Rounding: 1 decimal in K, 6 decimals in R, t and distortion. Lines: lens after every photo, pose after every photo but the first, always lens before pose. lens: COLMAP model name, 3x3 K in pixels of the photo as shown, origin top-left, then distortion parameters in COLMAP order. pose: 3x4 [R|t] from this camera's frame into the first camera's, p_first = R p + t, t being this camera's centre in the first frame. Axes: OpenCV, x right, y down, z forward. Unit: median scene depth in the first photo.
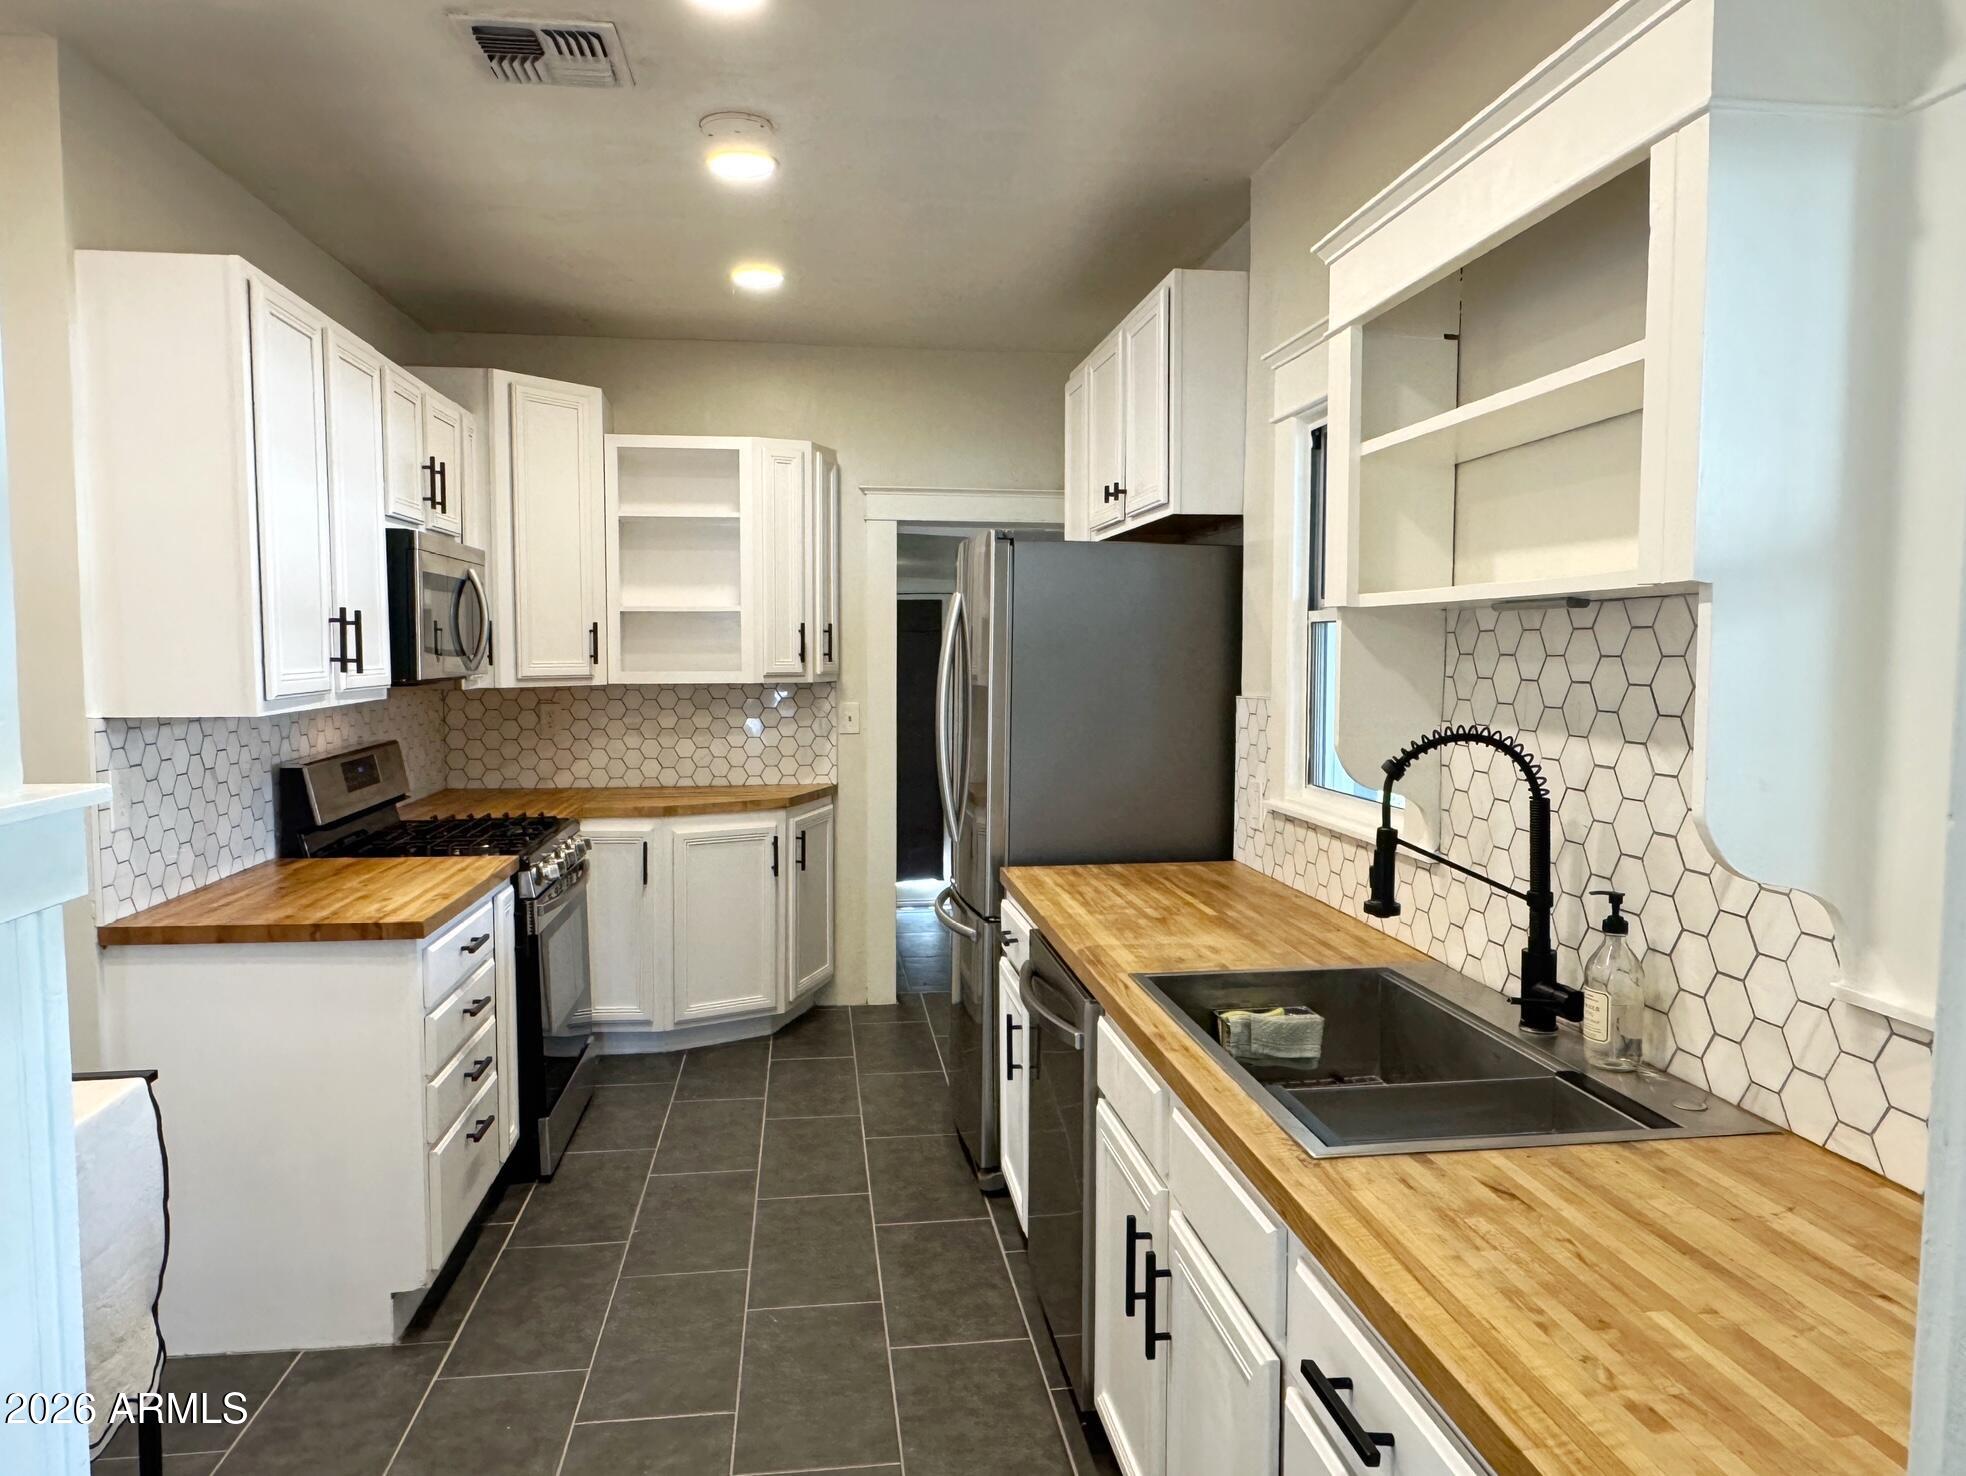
lens RADIAL K [[1323.1, 0, 983.9], [0, 1323.1, 748.2], [0, 0, 1]] dist [-0.005711, 0.003250]
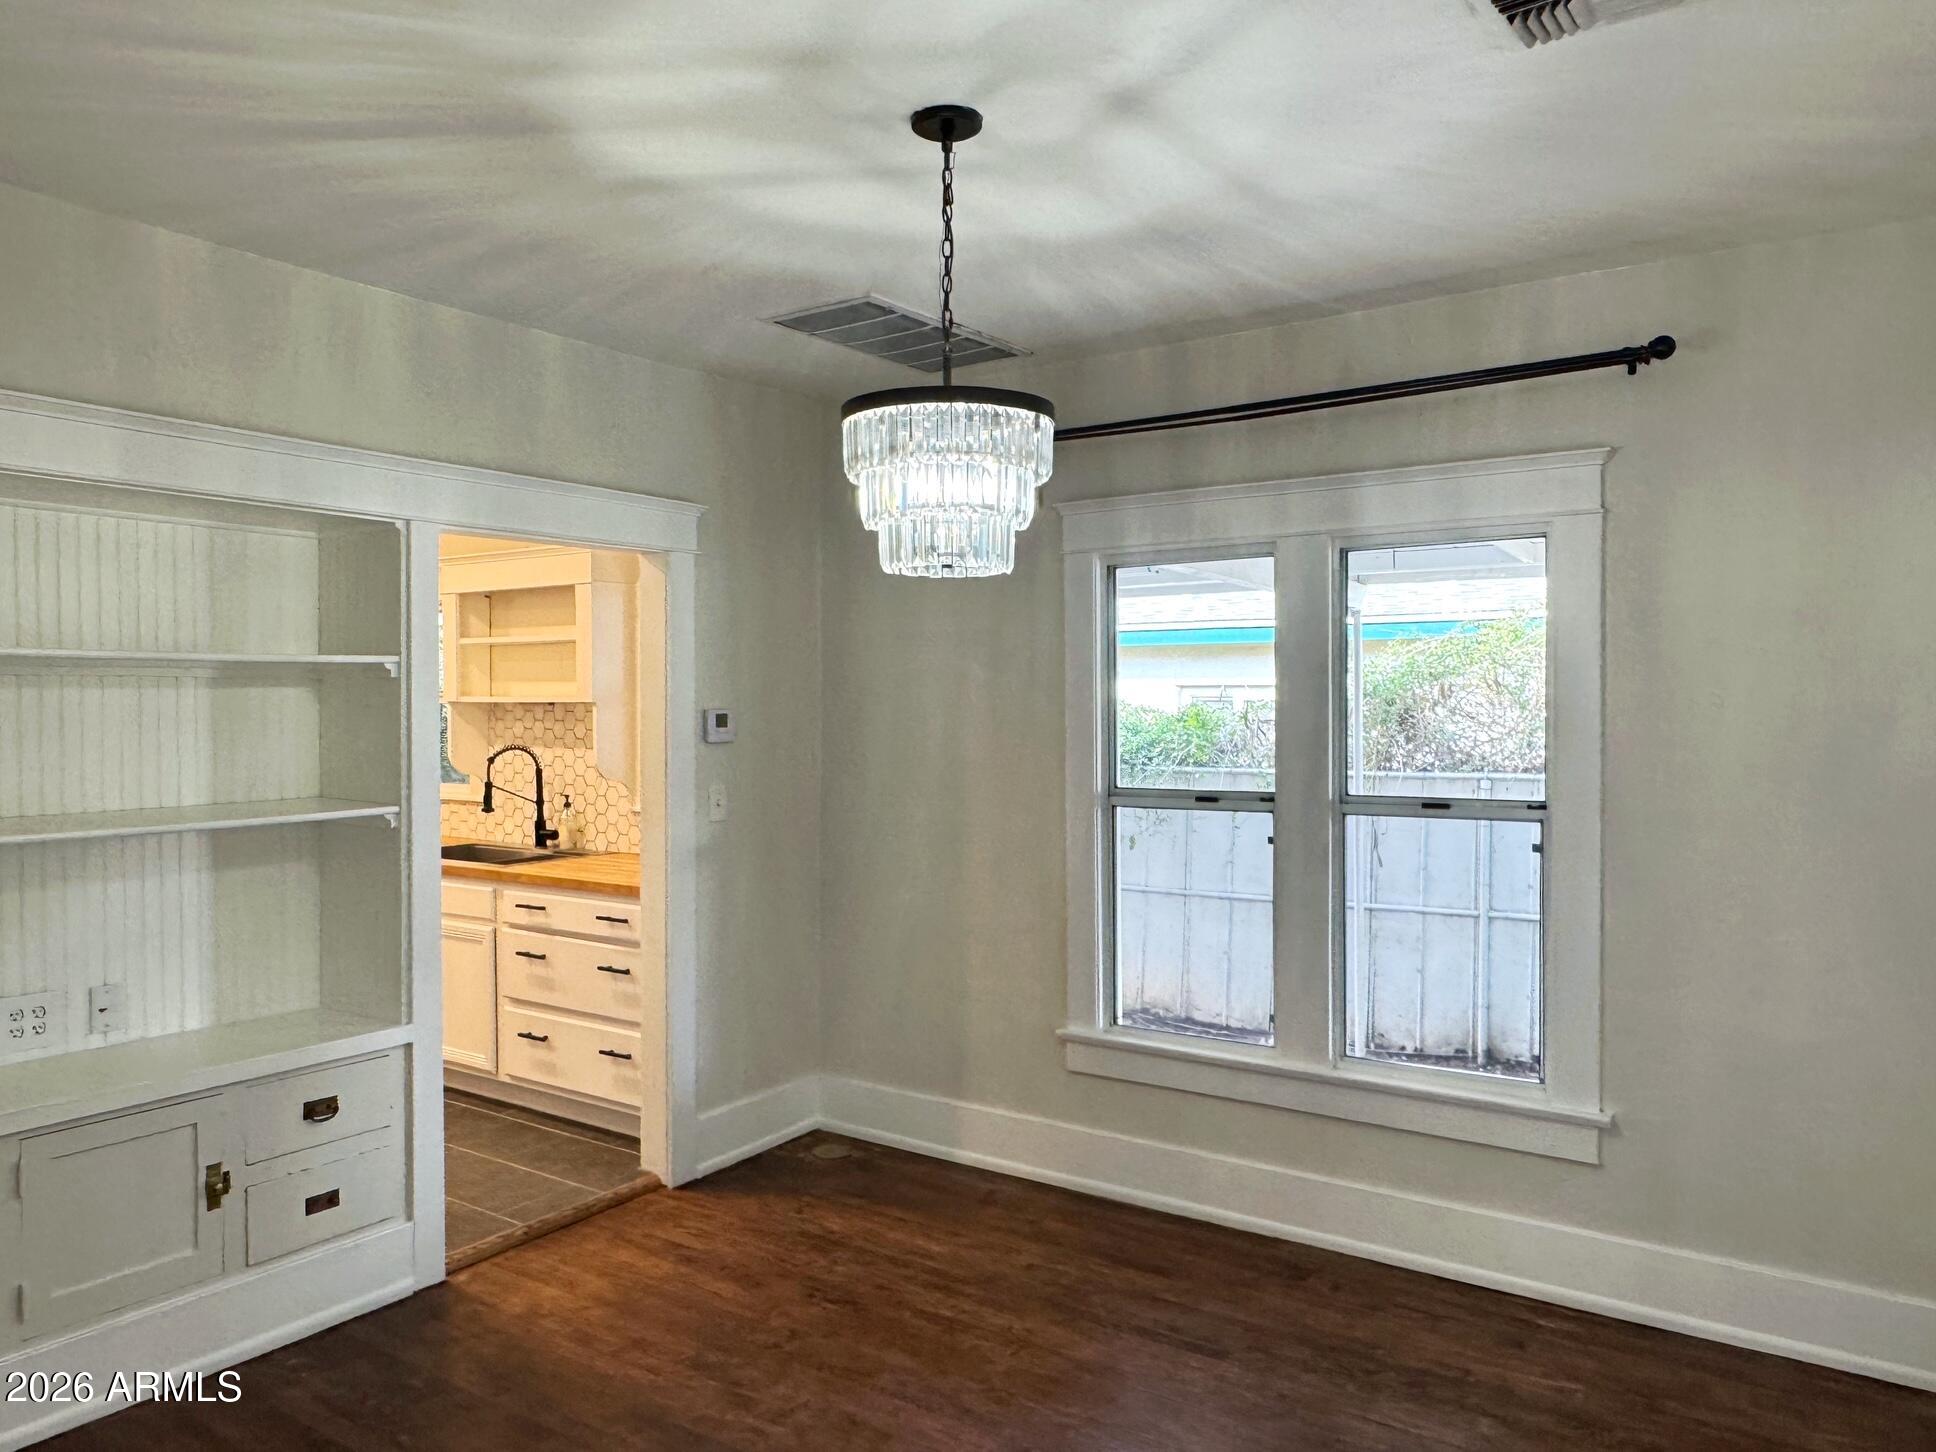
lens RADIAL K [[1302.9, 0, 969.1], [0, 1302.9, 729.4], [0, 0, 1]] dist [-0.005711, 0.003250]
pose [[0.664386, -0.011436, 0.747302, -1.147188], [0.056220, 0.997815, -0.034712, 0.108974], [-0.745272, 0.065076, 0.663577, -1.704934]]
